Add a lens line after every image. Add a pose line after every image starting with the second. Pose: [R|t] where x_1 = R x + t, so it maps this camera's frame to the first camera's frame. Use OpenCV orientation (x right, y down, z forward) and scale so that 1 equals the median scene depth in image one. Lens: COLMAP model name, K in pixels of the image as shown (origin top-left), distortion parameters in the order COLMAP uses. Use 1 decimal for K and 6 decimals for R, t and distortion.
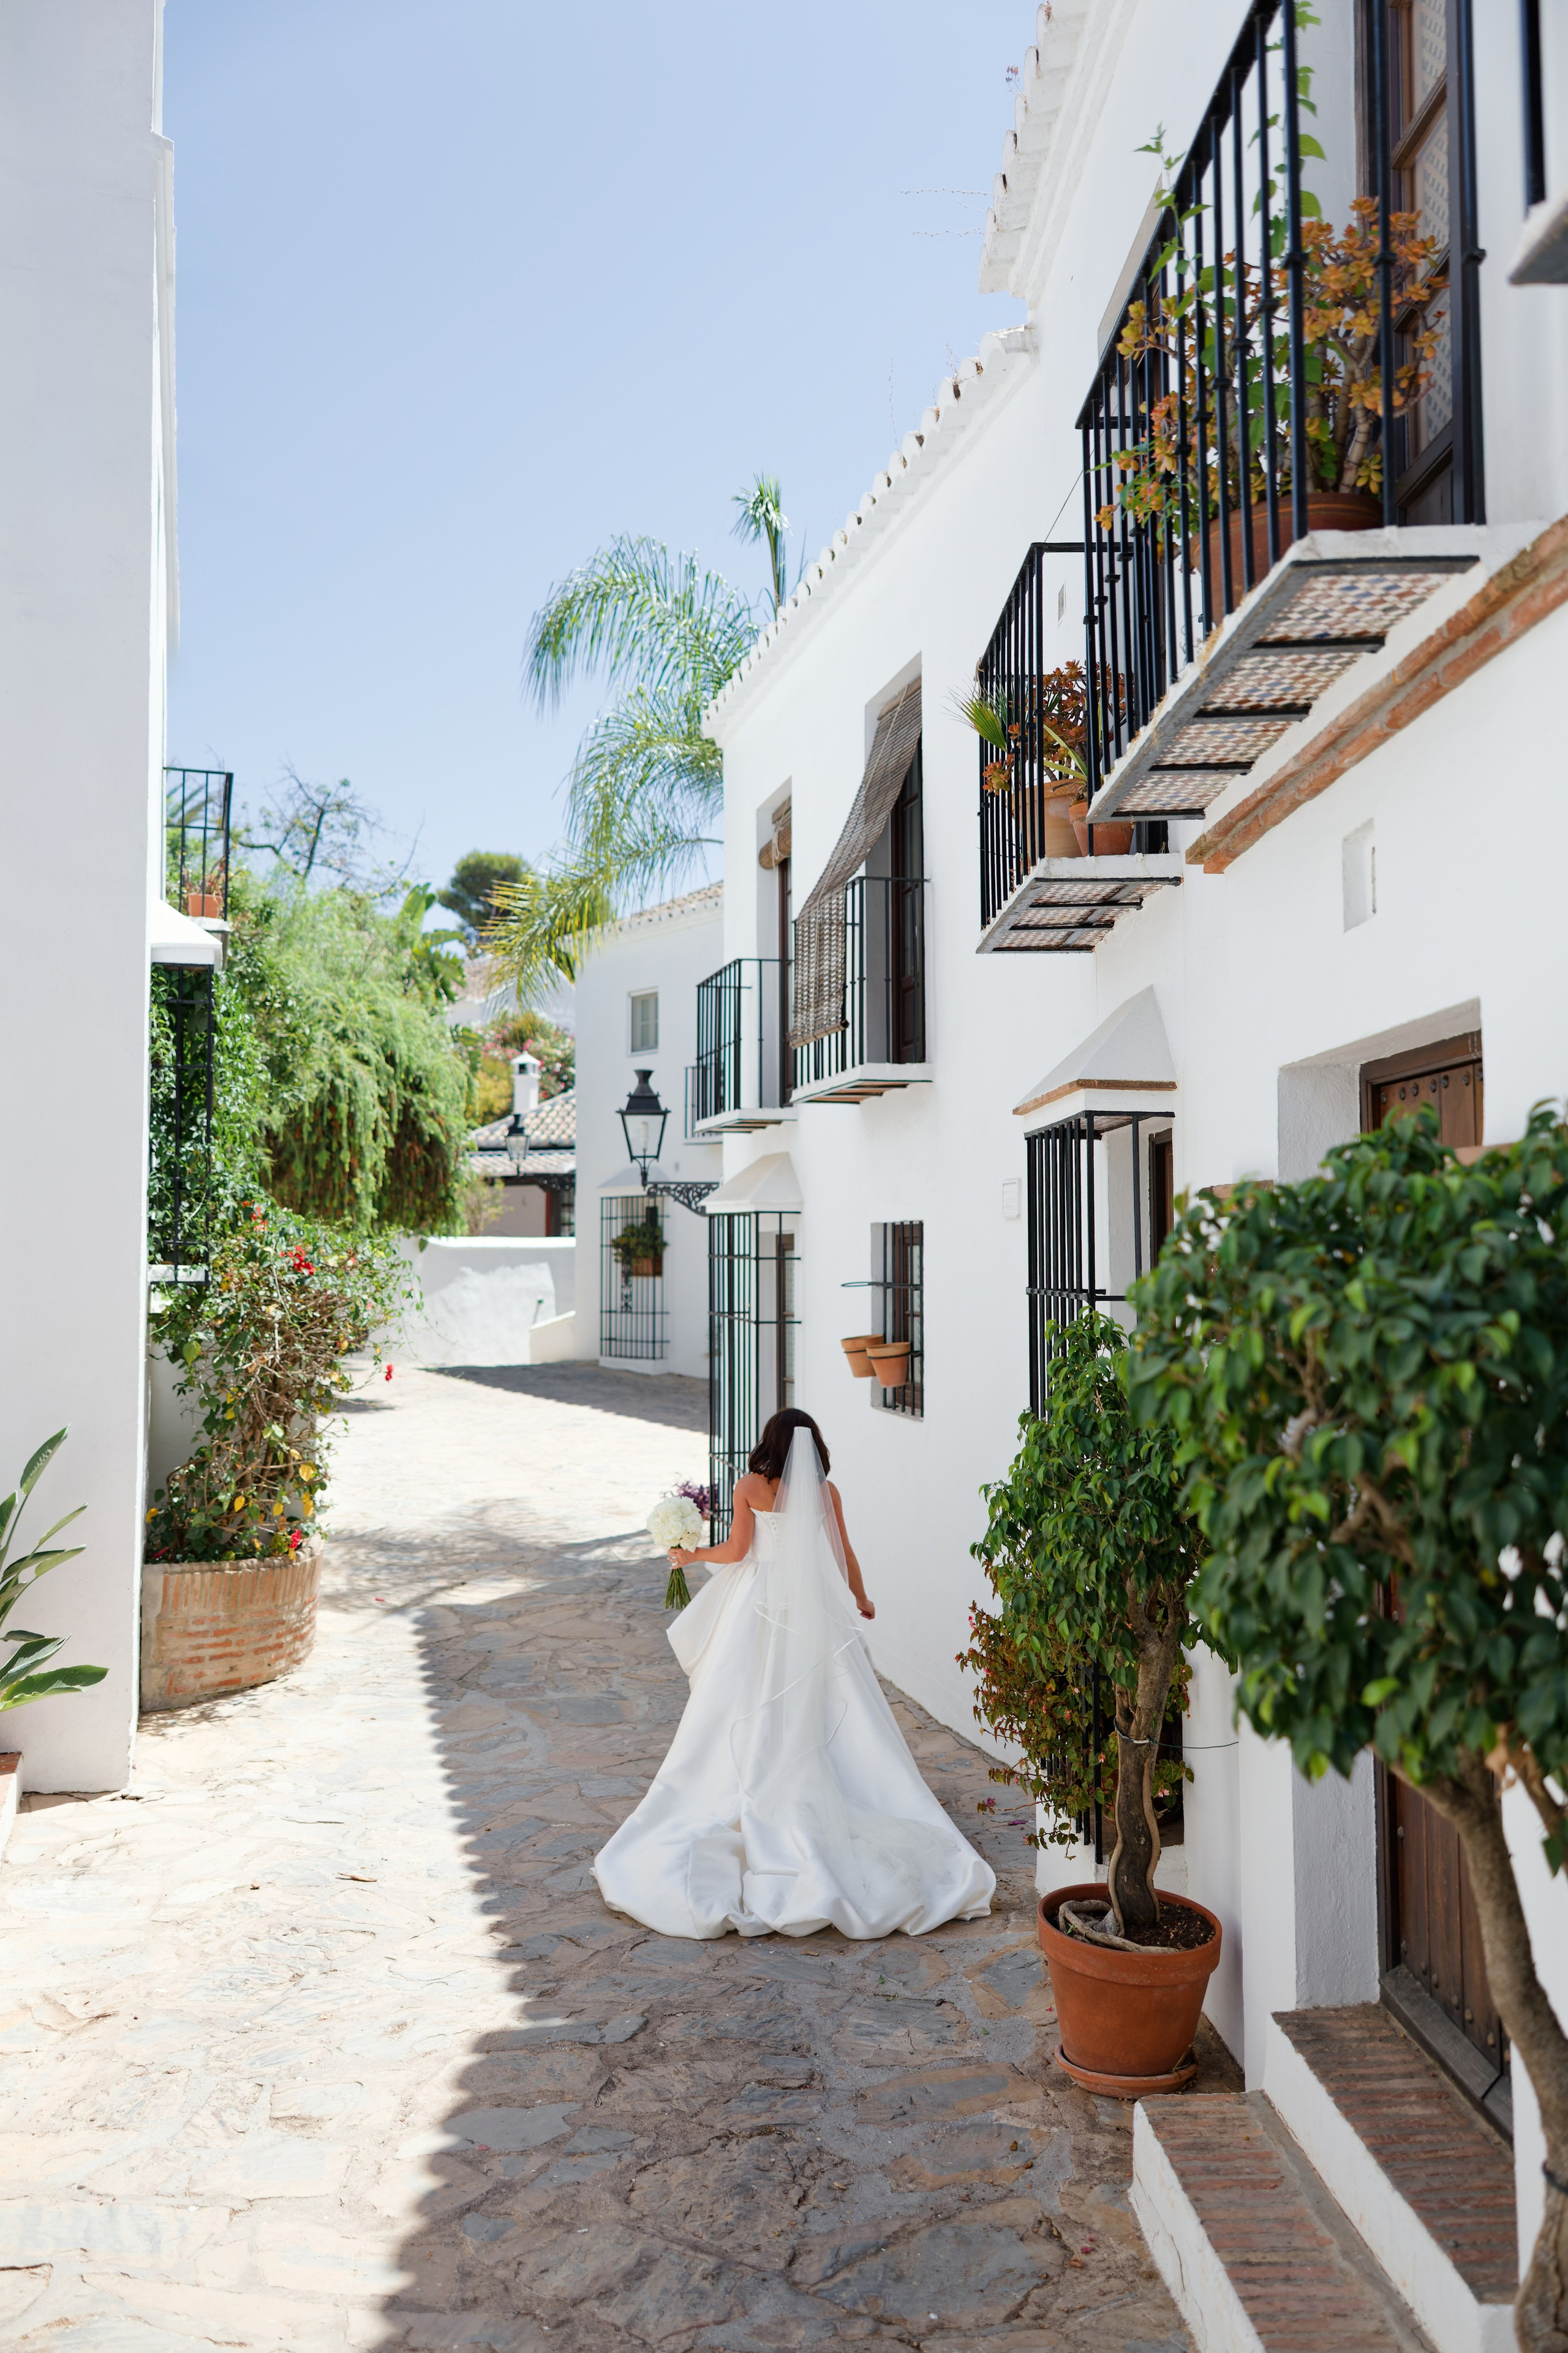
lens RADIAL K [[1829.1, 0, 784.0], [0, 1829.1, 1176.5], [0, 0, 1]] dist [0.002911, 0.035480]
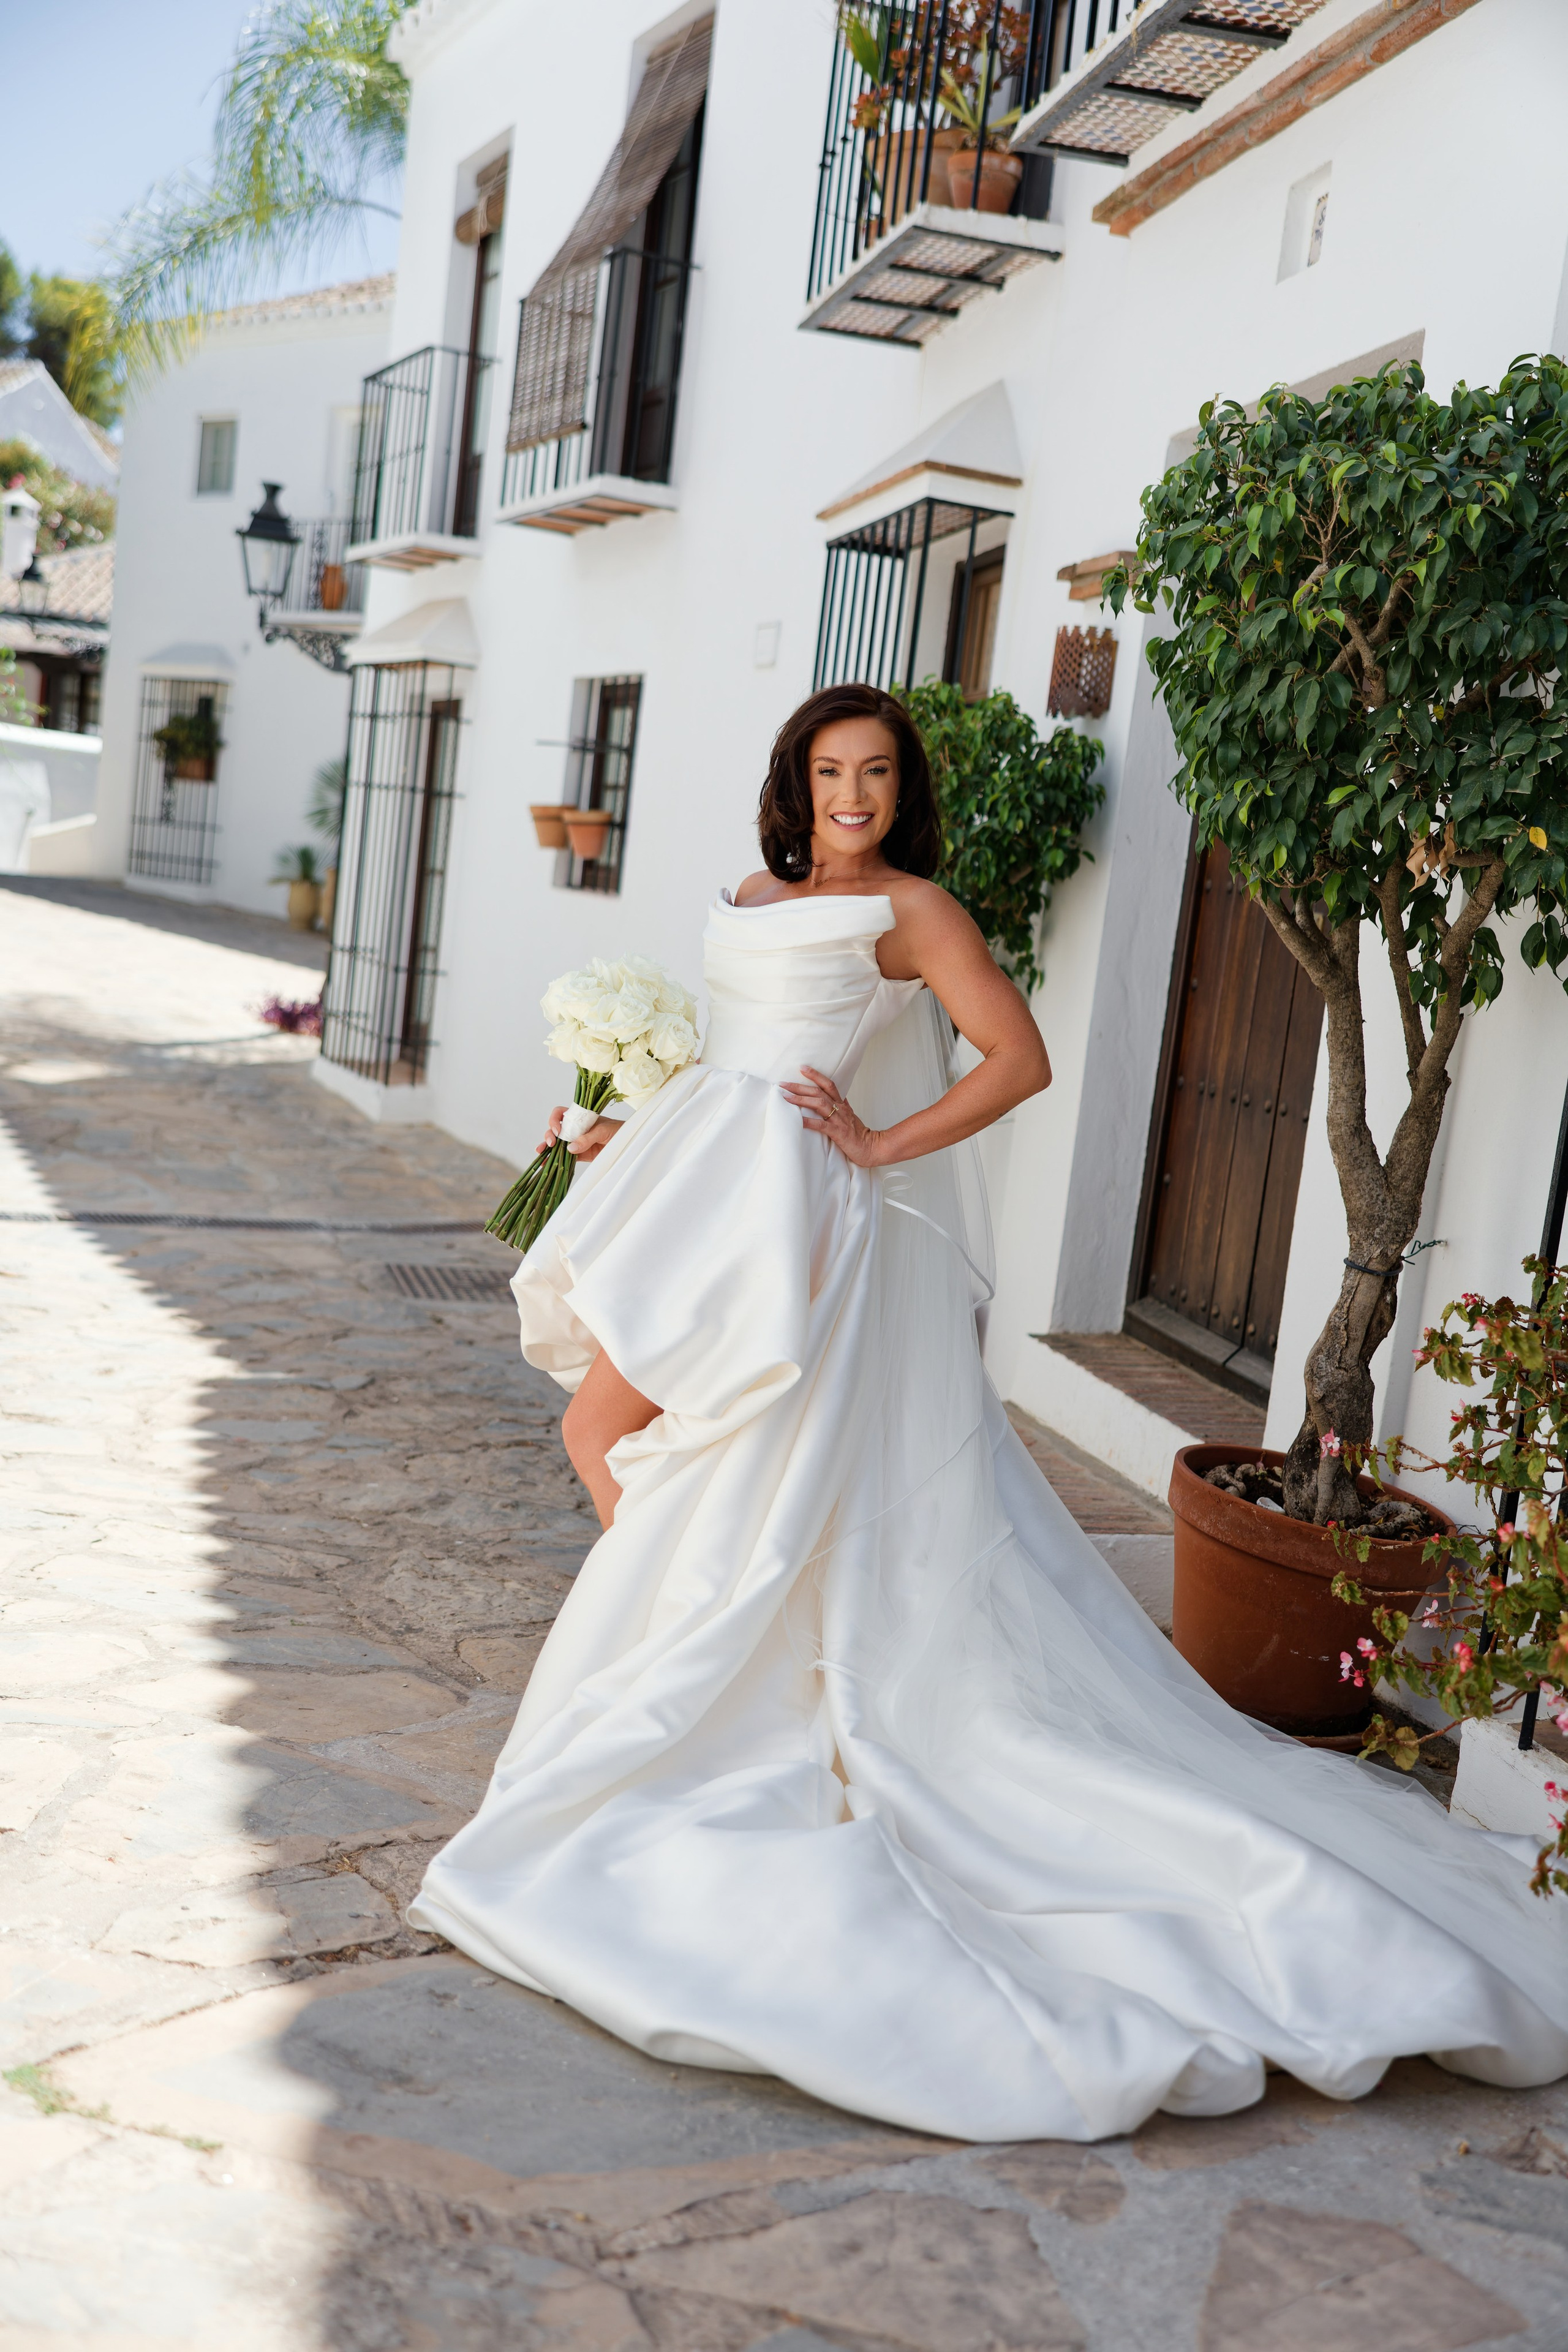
lens RADIAL K [[2194.2, 0, 784.0], [0, 2194.2, 1176.0], [0, 0, 1]] dist [0.051169, -0.054177]
pose [[0.971082, 0.087685, 0.222060, -0.132011], [-0.128133, 0.976222, 0.174852, 0.119205], [-0.201448, -0.198249, 0.959227, -0.155035]]
